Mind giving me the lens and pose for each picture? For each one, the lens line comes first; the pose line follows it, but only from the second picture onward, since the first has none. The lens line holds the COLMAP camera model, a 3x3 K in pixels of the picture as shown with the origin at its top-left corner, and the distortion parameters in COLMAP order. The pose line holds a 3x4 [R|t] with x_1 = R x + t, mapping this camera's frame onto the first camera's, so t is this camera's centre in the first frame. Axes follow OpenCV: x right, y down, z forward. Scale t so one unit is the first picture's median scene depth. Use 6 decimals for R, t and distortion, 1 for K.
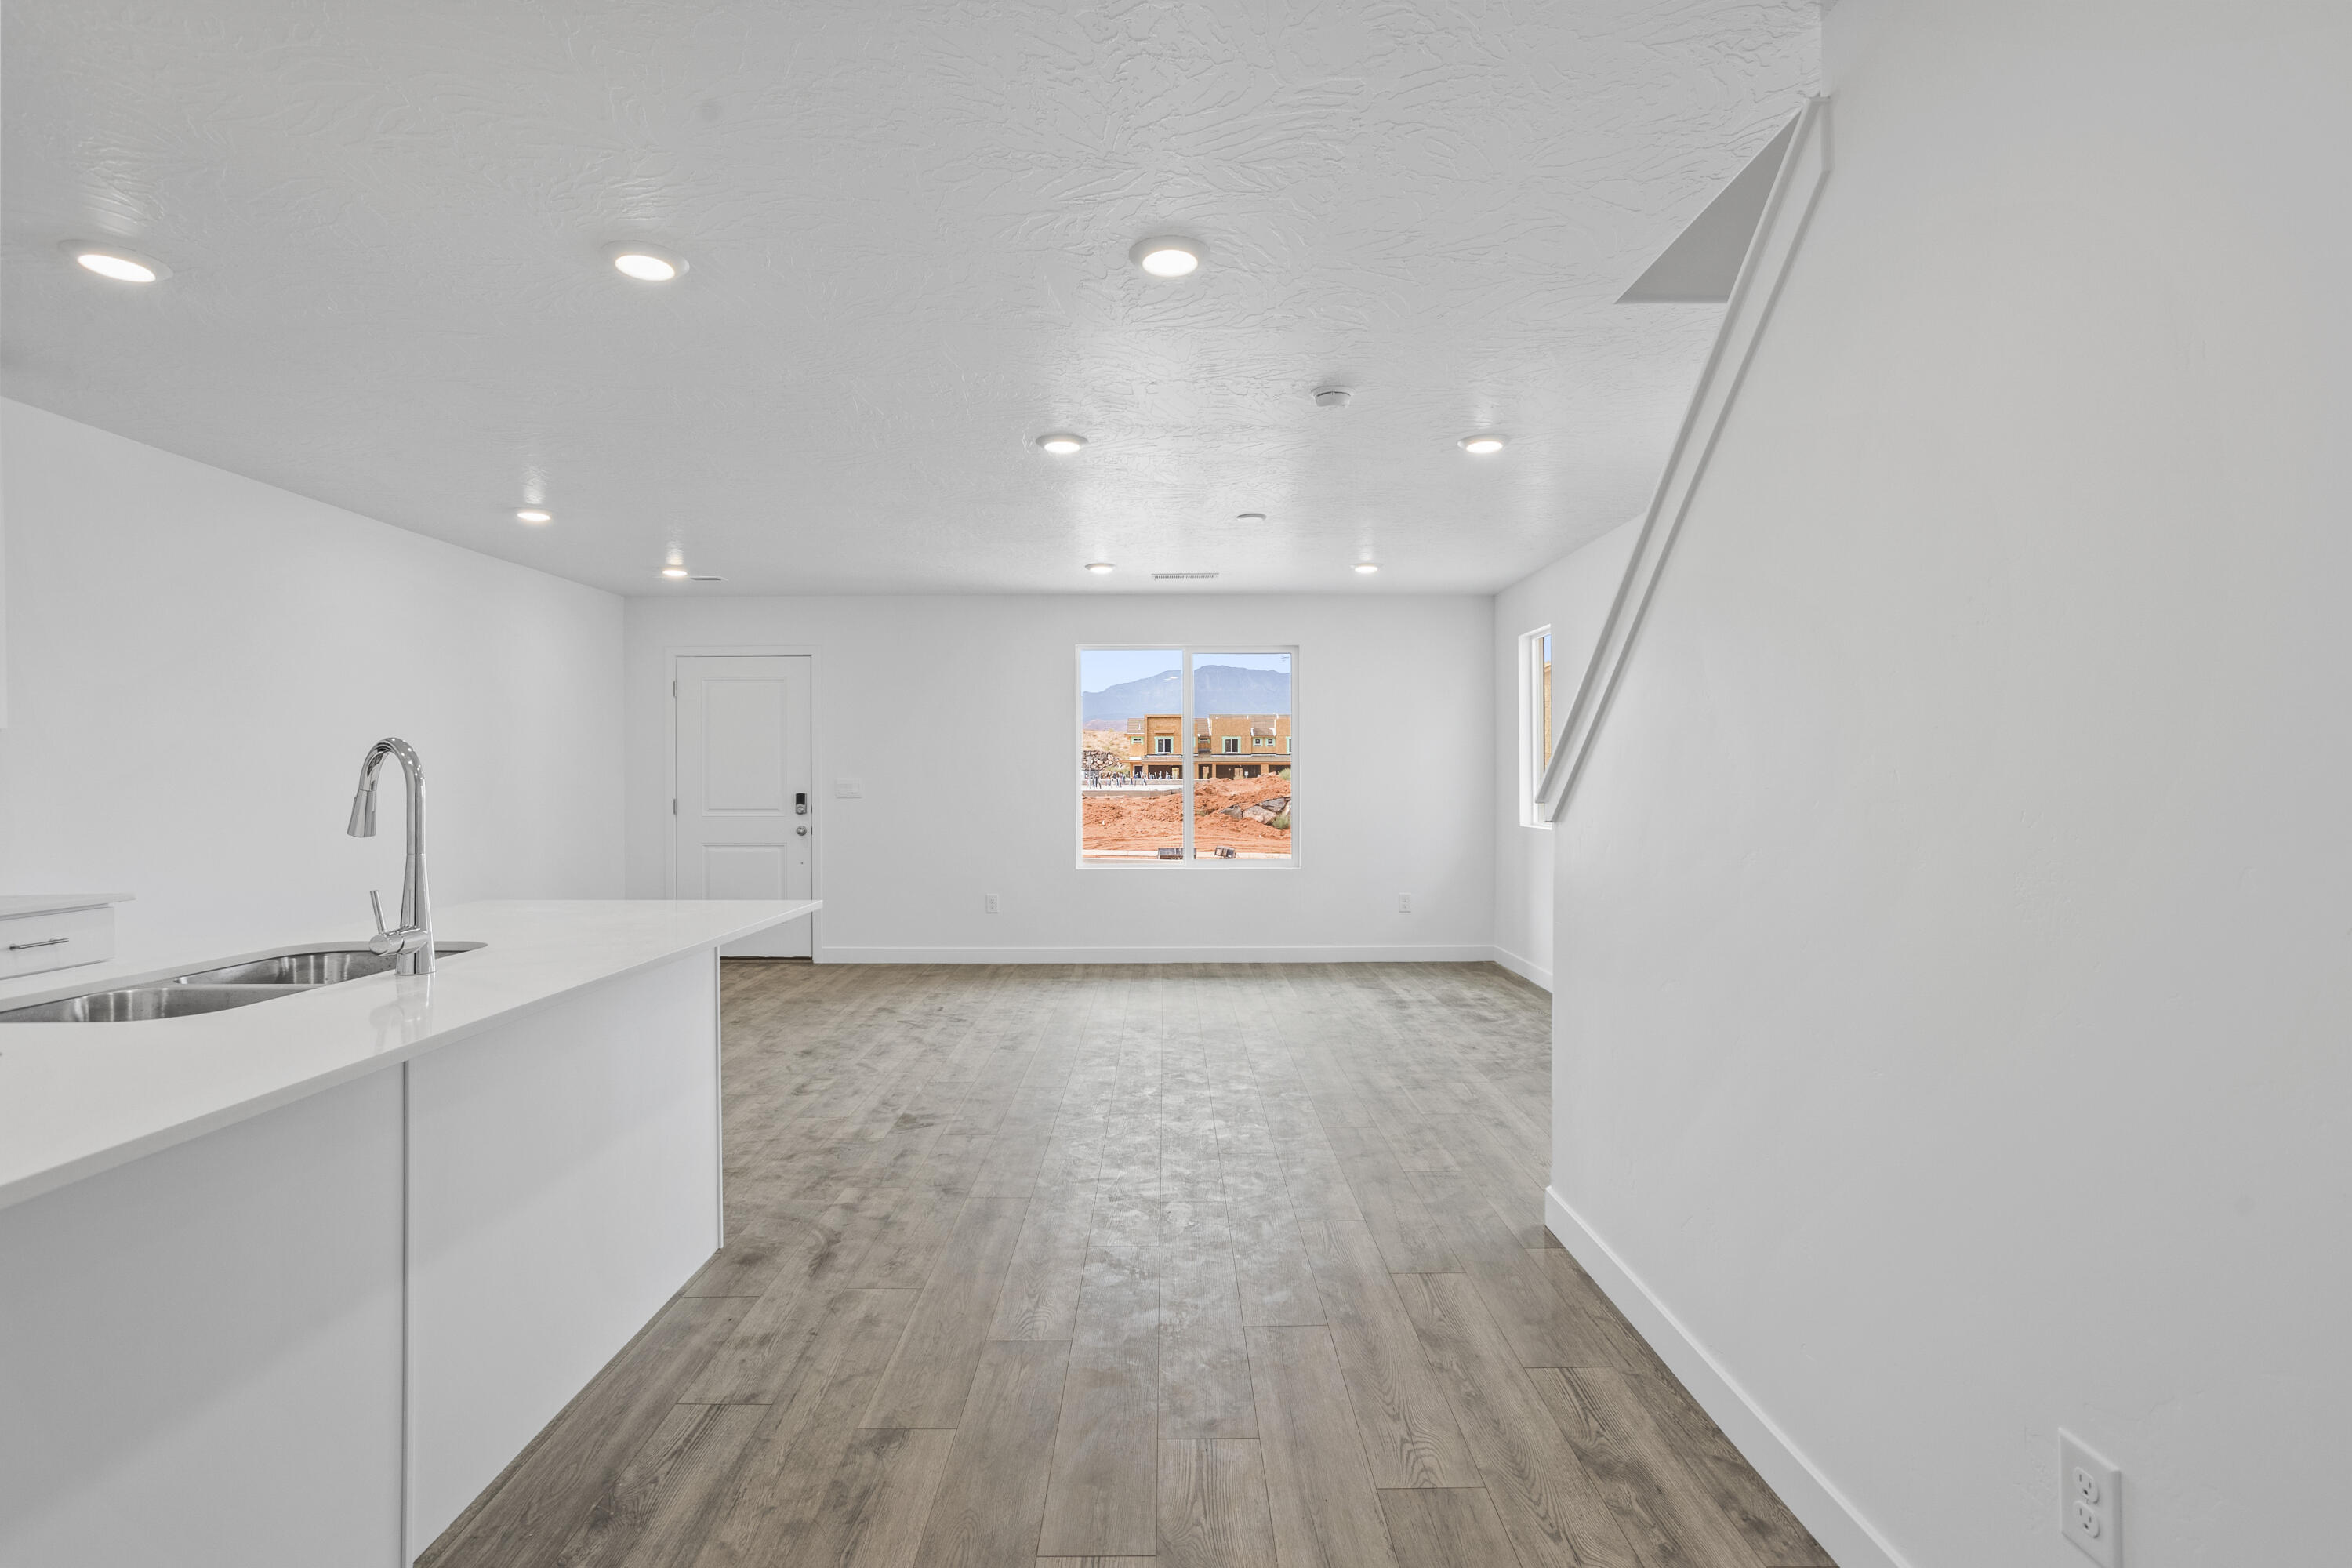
lens RADIAL K [[1145.6, 0, 1170.0], [0, 1145.6, 777.4], [0, 0, 1]] dist [-0.060850, 0.044389]
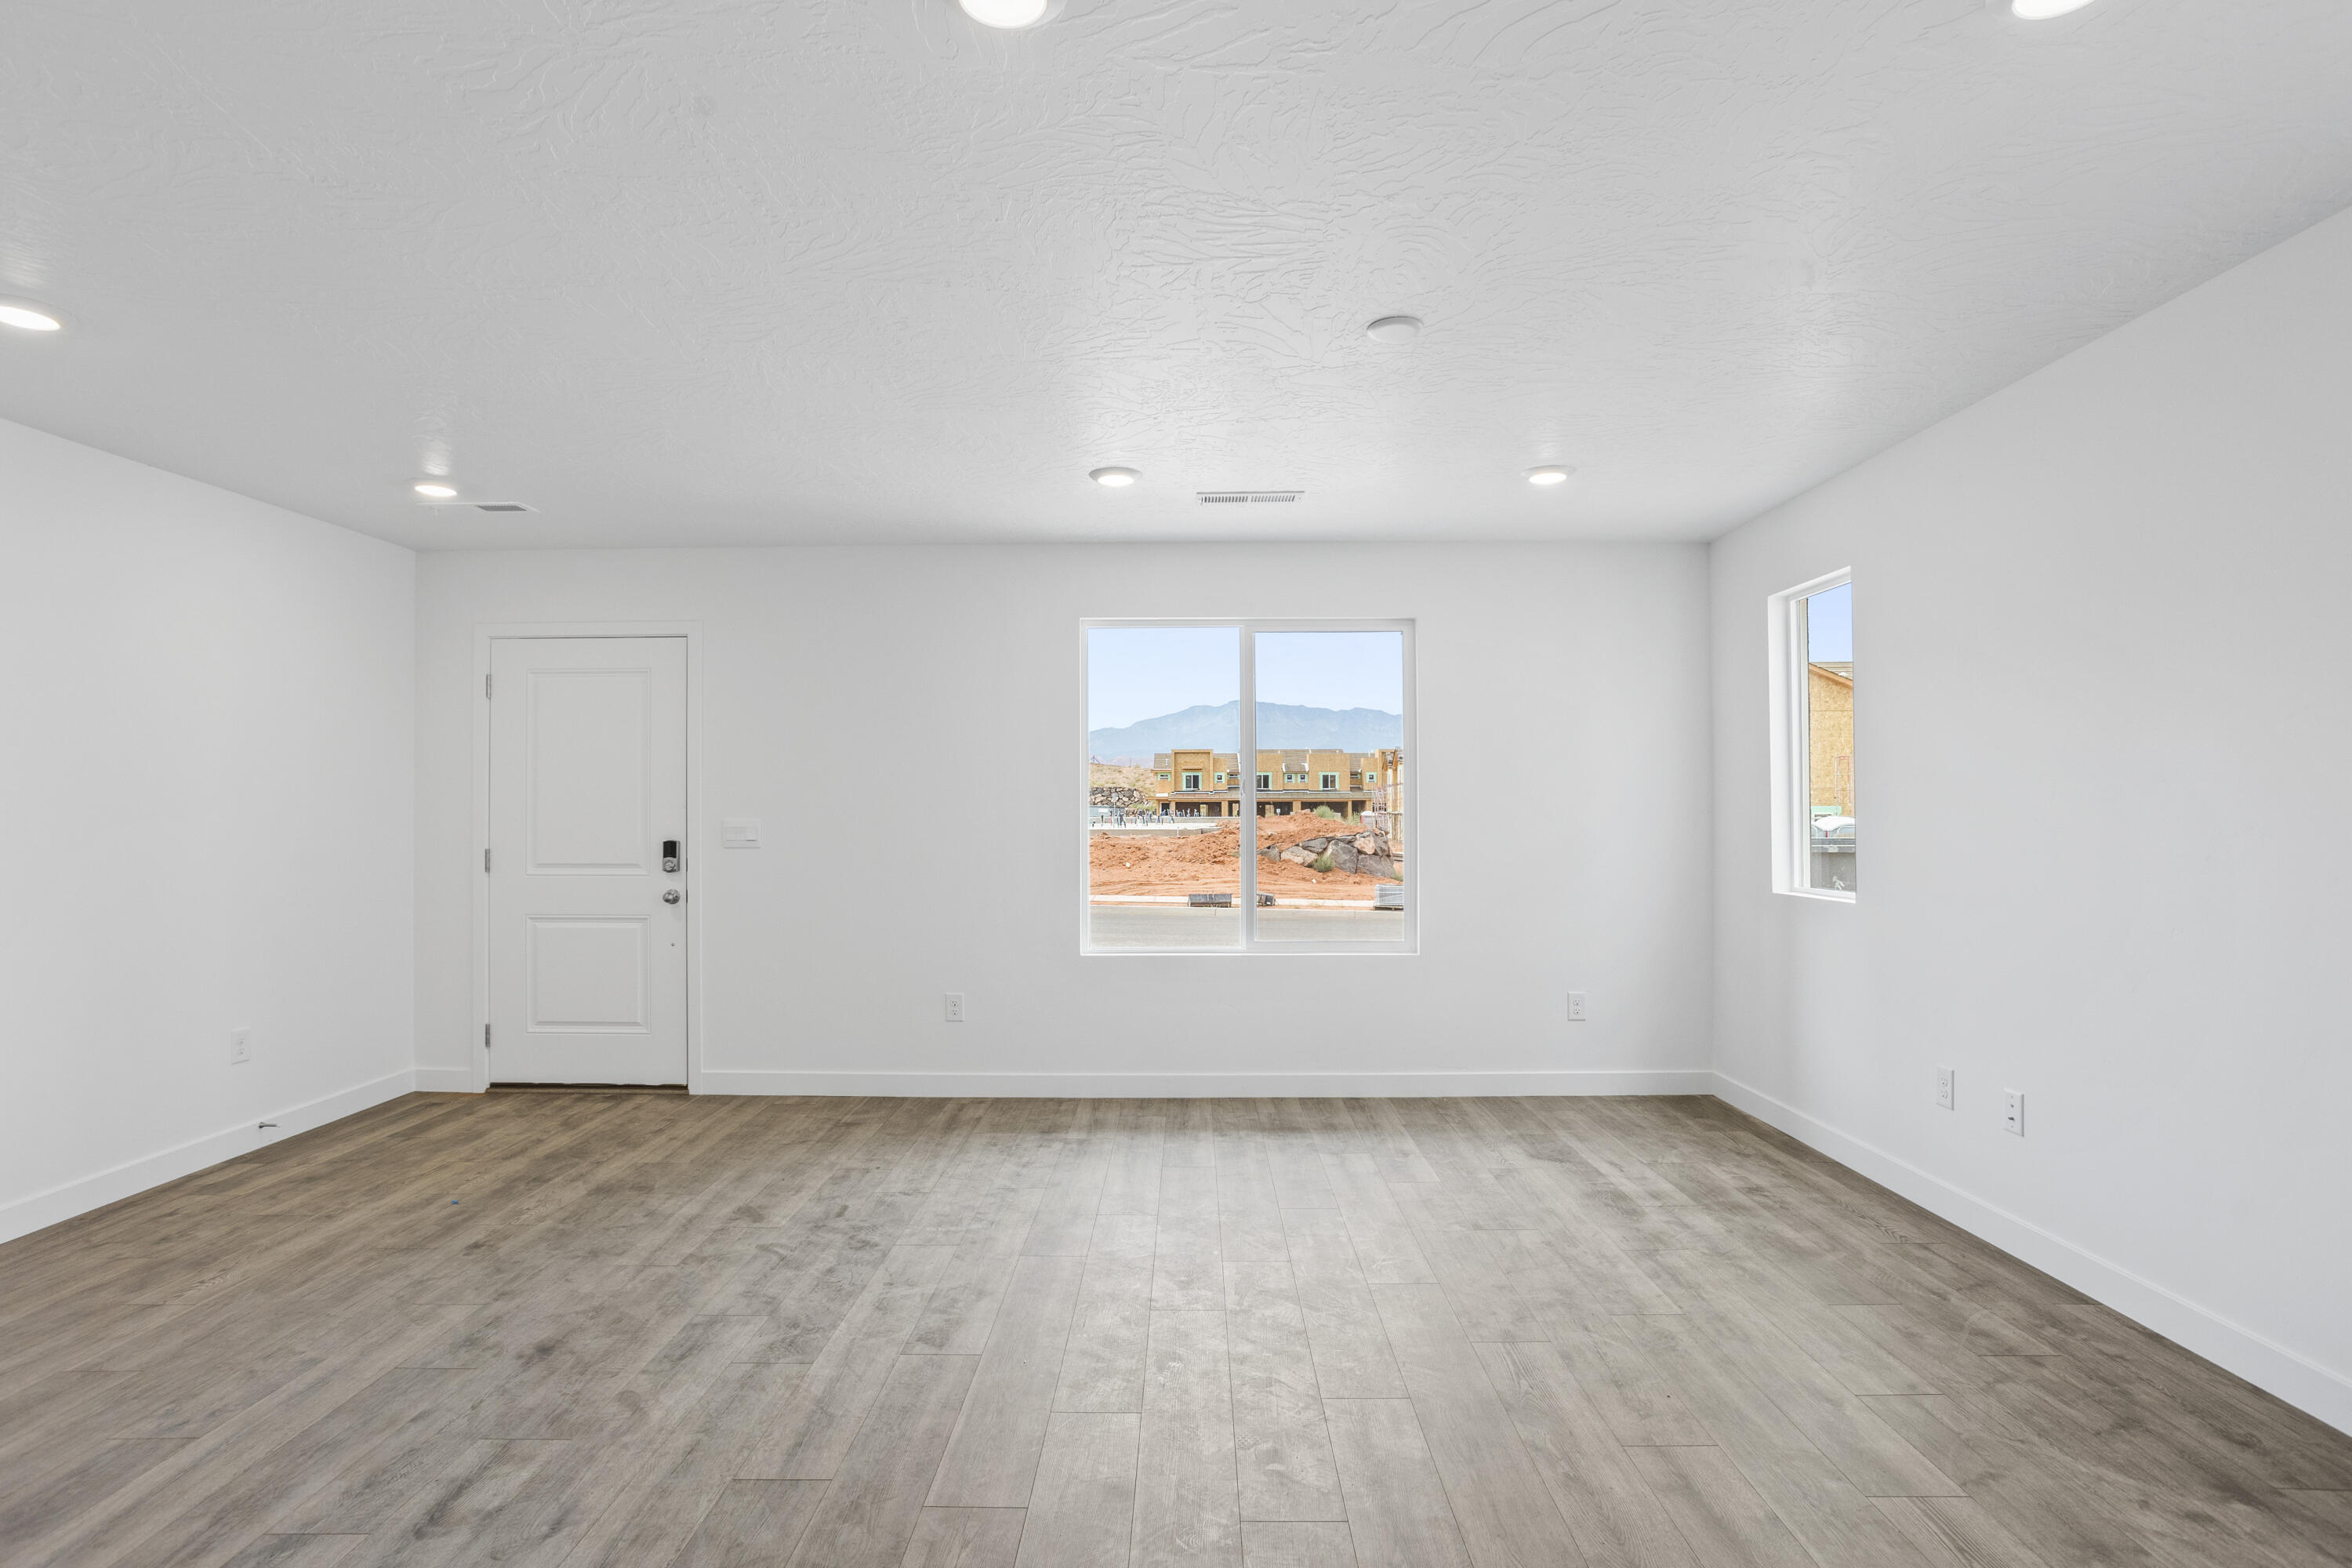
lens RADIAL K [[1154.4, 0, 1176.0], [0, 1154.4, 784.0], [0, 0, 1]] dist [-0.002880, 0.000383]
pose [[0.999844, -0.000898, -0.017659, -0.014808], [0.000427, 0.999645, -0.026644, -0.001333], [0.017677, 0.026632, 0.999489, 0.328954]]
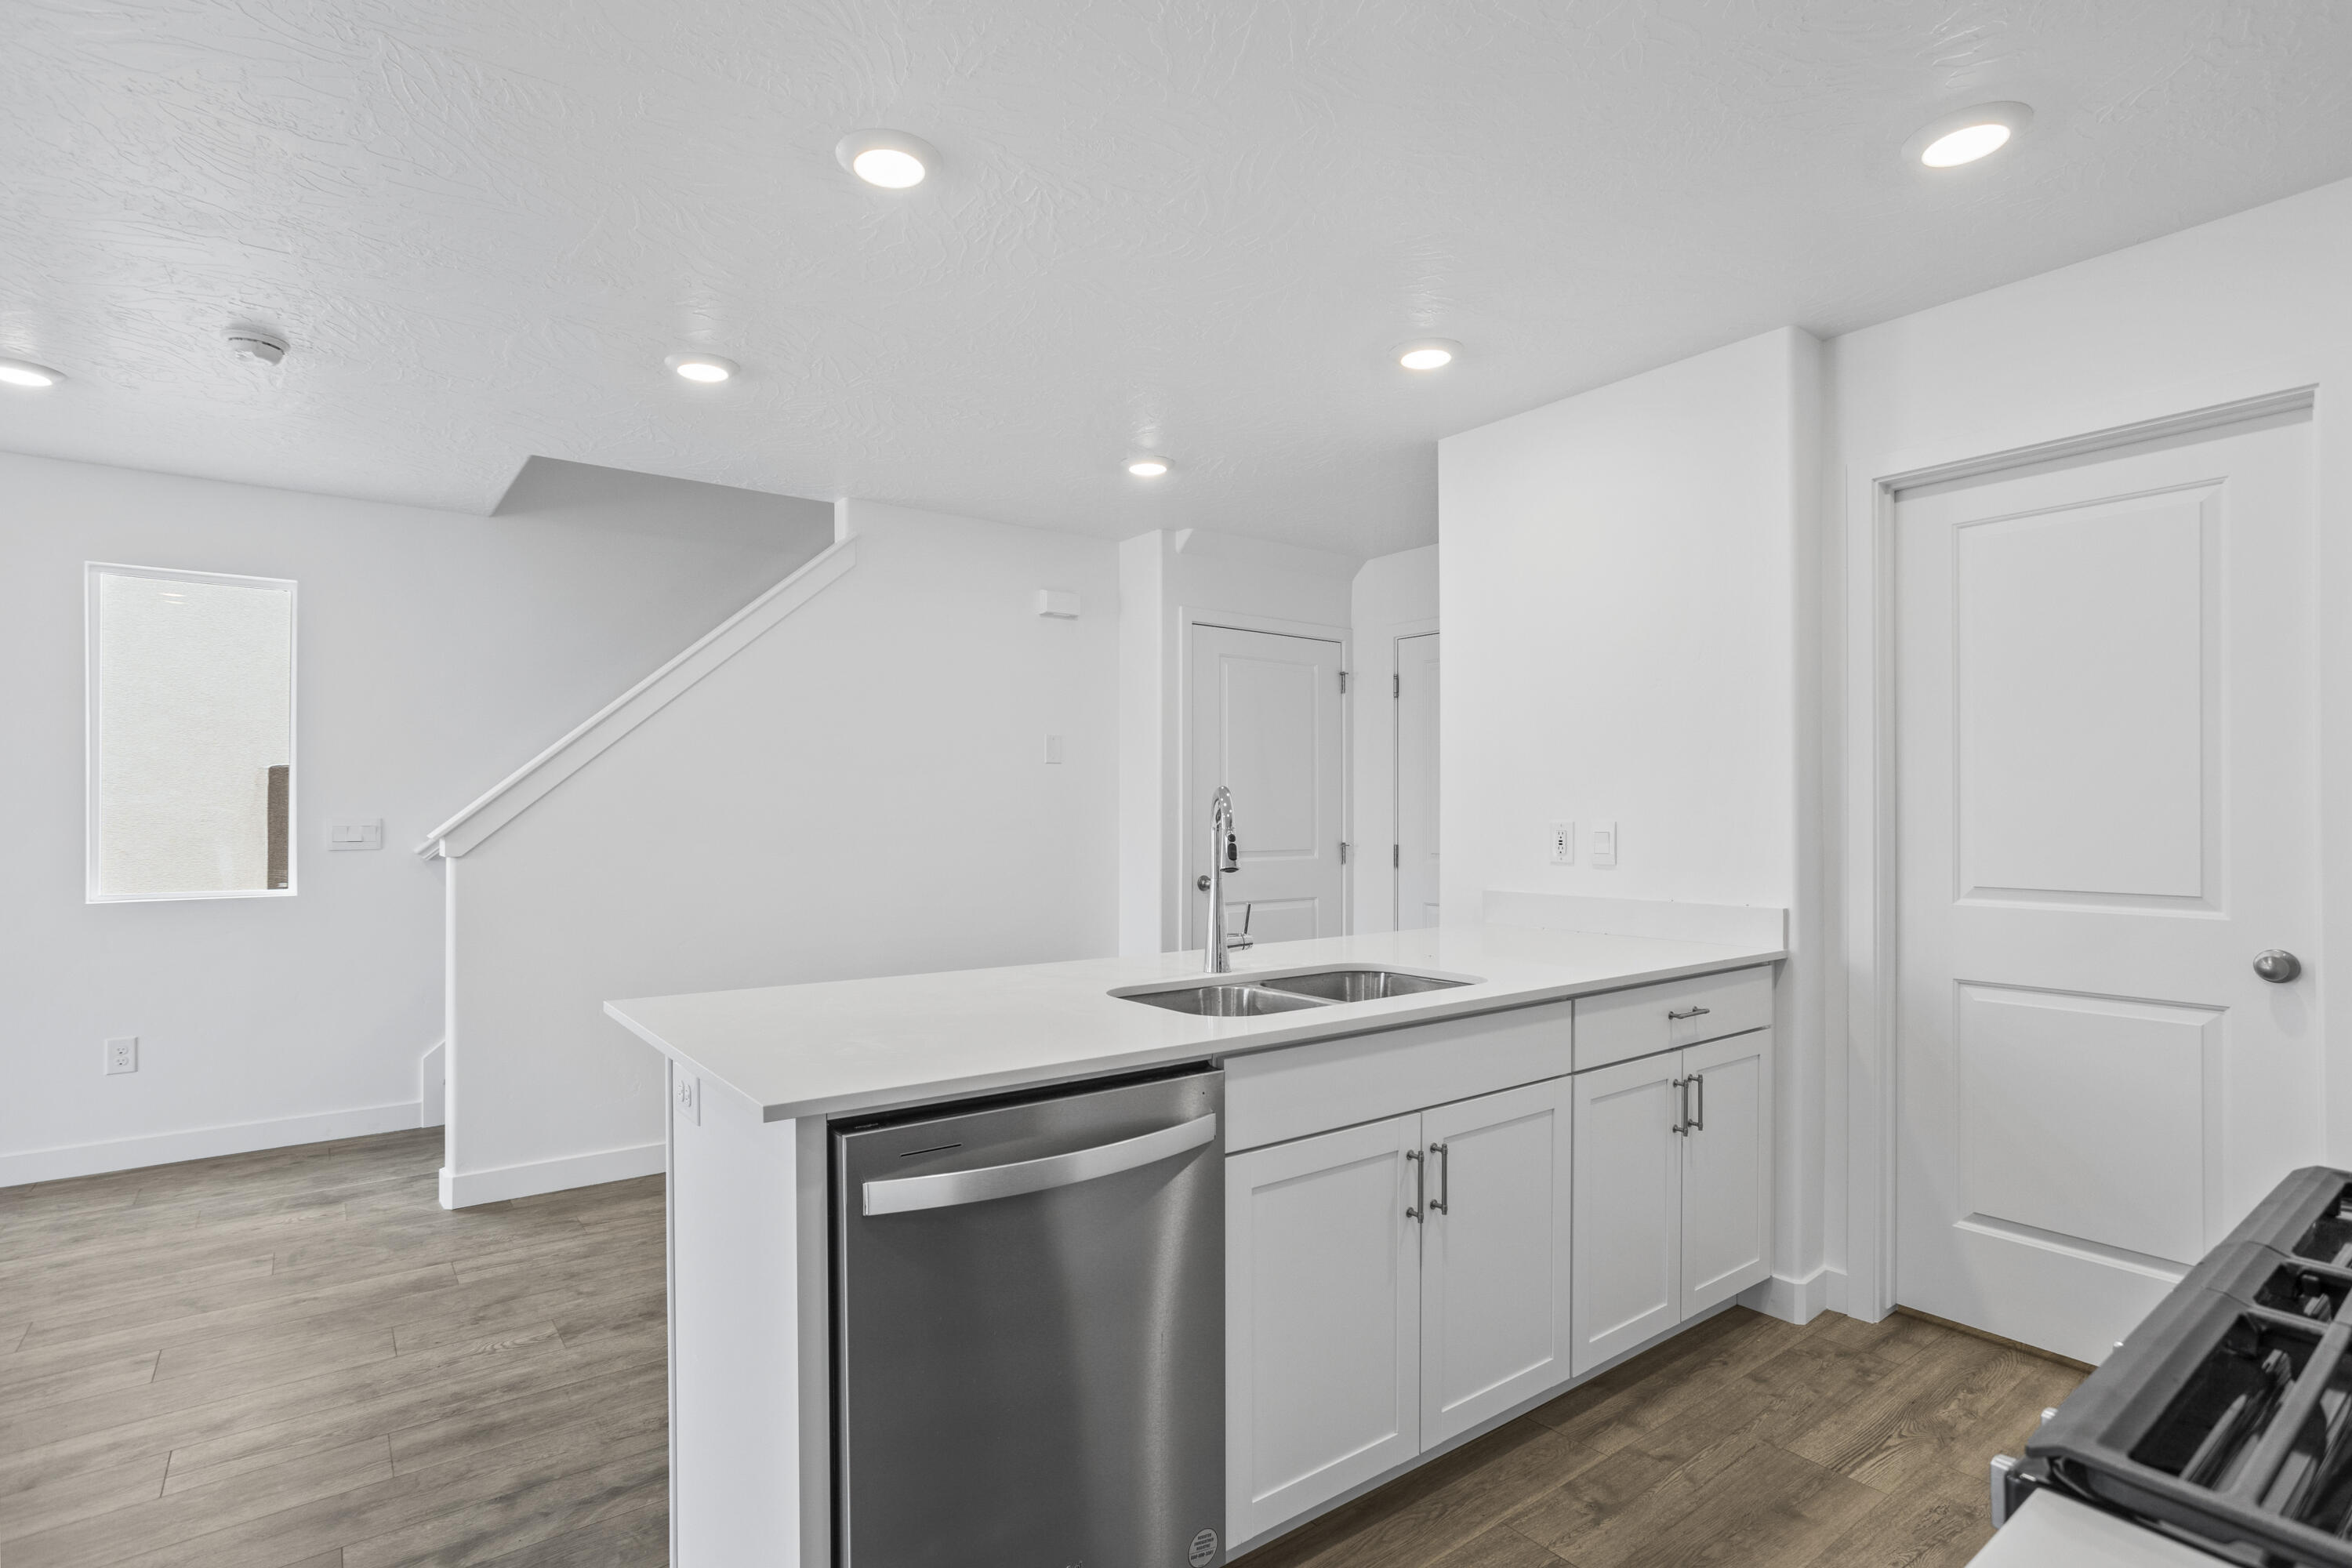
lens RADIAL K [[1164.7, 0, 1159.0], [0, 1164.7, 811.0], [0, 0, 1]] dist [-0.065008, 0.047134]
pose [[-0.599849, 0.007623, 0.800077, -0.429844], [0.002083, 0.999966, -0.007966, 0.001442], [-0.800111, -0.003112, -0.599845, 0.471240]]
